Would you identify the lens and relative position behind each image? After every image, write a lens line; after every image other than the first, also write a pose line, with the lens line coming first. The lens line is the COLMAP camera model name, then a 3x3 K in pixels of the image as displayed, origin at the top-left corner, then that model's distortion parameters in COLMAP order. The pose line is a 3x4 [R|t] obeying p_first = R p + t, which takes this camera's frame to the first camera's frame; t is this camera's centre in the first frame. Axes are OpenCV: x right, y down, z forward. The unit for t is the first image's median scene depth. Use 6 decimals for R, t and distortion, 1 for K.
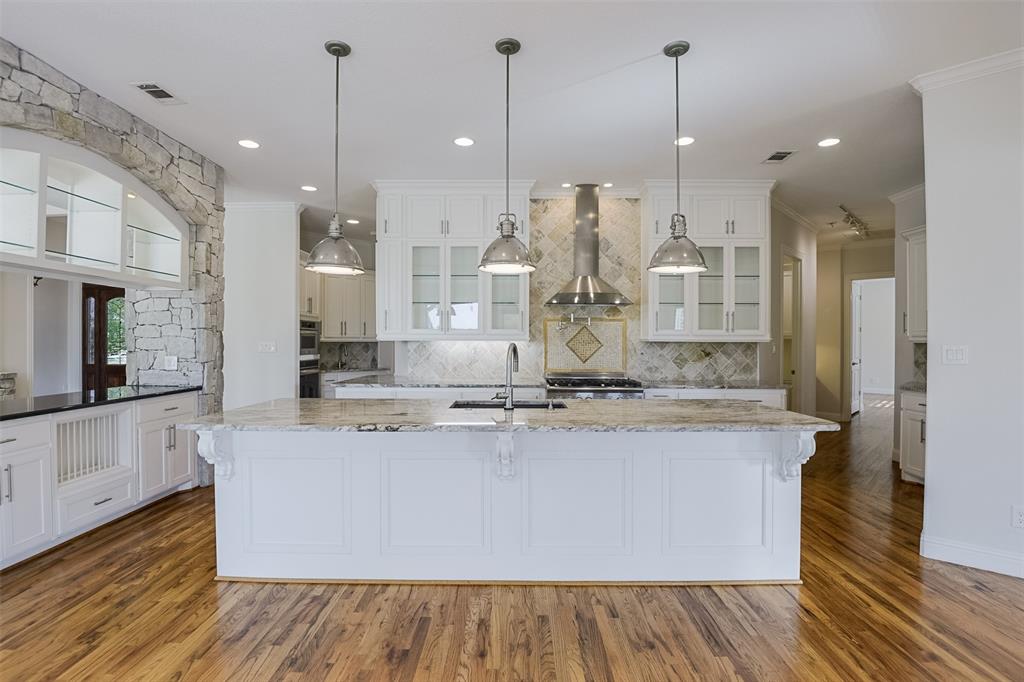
lens RADIAL K [[491.4, 0, 512.6], [0, 491.4, 343.4], [0, 0, 1]] dist [-0.025065, -0.004970]
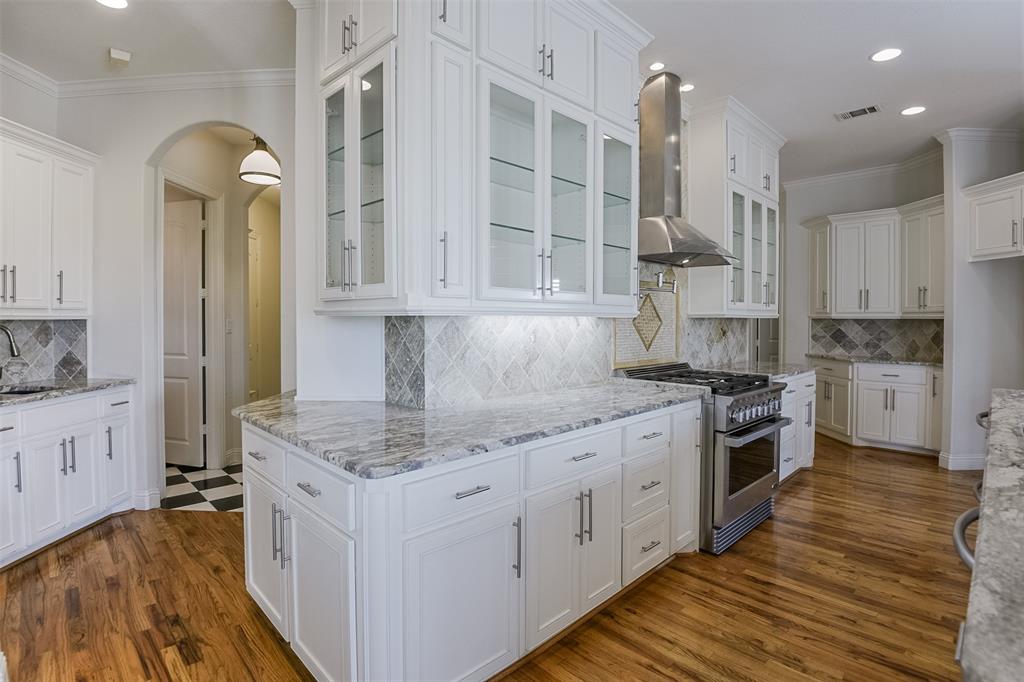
lens RADIAL K [[483.7, 0, 511.4], [0, 483.7, 325.9], [0, 0, 1]] dist [-0.001298, -0.000014]
pose [[0.714217, -0.012587, 0.699811, -0.444441], [0.004049, 0.999896, 0.013852, -0.002437], [-0.699912, -0.007060, 0.714194, 0.661430]]
